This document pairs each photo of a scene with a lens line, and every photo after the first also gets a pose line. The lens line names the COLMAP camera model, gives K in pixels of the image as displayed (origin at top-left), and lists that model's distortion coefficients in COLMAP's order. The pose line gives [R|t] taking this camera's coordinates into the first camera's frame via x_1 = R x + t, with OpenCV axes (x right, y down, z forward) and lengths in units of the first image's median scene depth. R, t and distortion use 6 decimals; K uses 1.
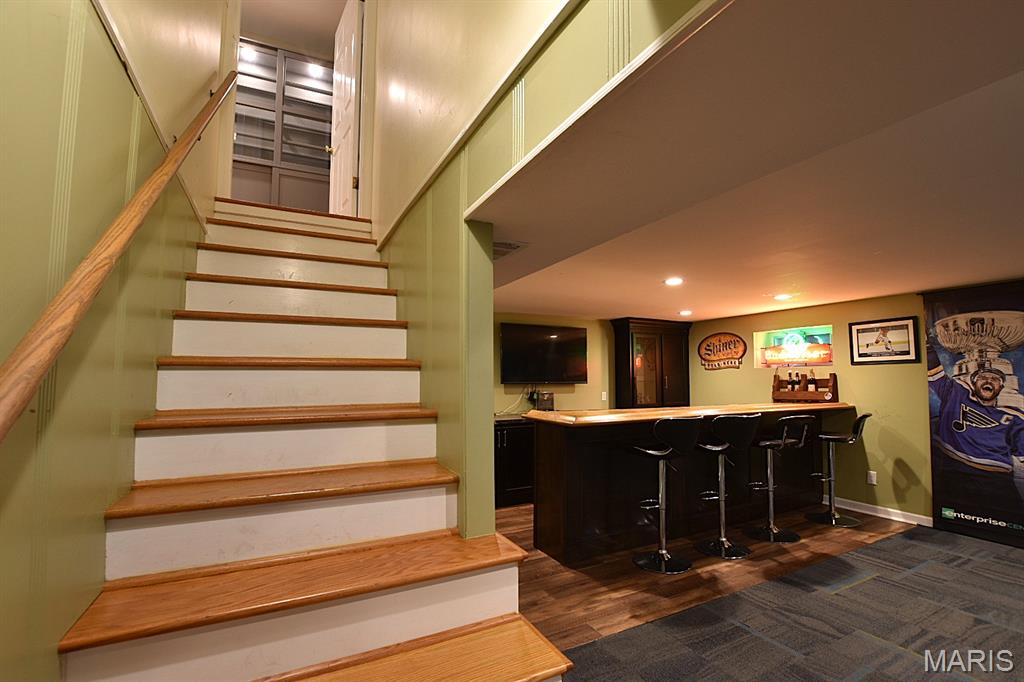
lens RADIAL K [[451.8, 0, 513.9], [0, 451.8, 352.0], [0, 0, 1]] dist [-0.035644, 0.006315]
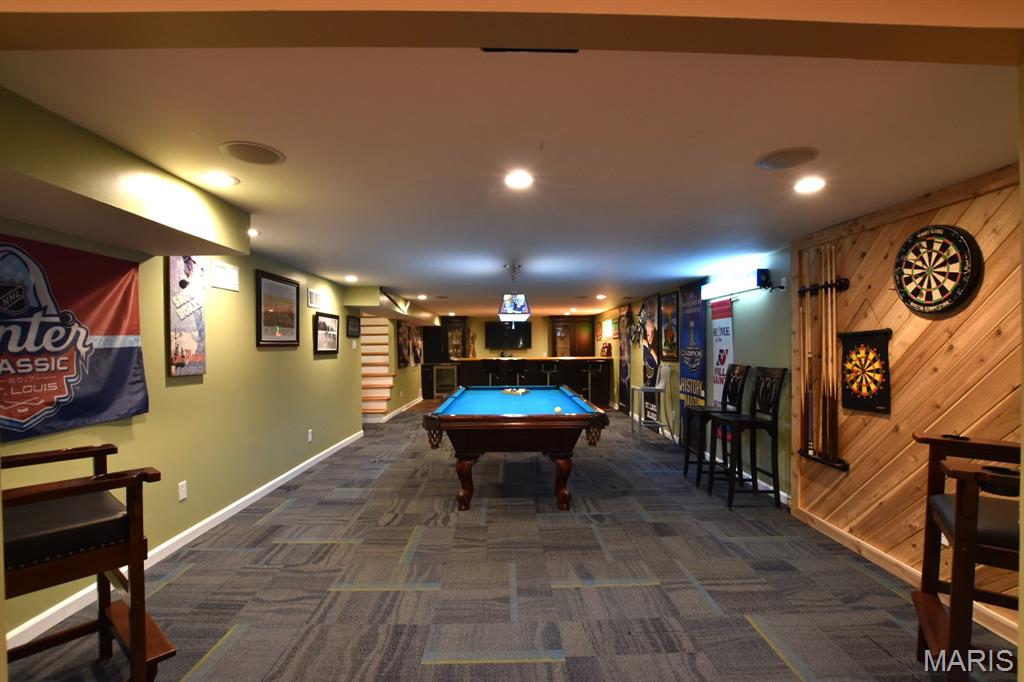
lens RADIAL K [[460.6, 0, 515.2], [0, 460.6, 348.5], [0, 0, 1]] dist [-0.027354, 0.000618]
pose [[0.897340, -0.004188, -0.441320, 1.338274], [0.032544, 0.997861, 0.056703, -0.068030], [0.440139, -0.065244, 0.895556, -1.204926]]
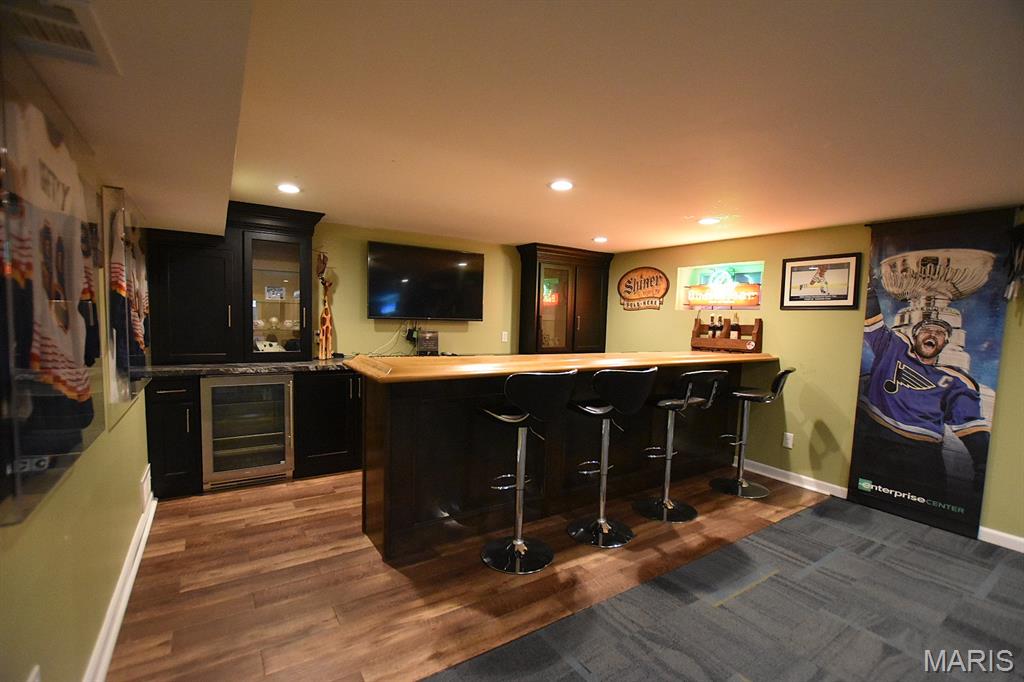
lens RADIAL K [[454.0, 0, 514.2], [0, 454.0, 351.7], [0, 0, 1]] dist [-0.027130, 0.000905]
pose [[0.994140, 0.023038, 0.105621, 0.172406], [-0.037489, 0.989868, 0.136951, 0.010583], [-0.101396, -0.140108, 0.984931, 0.202237]]
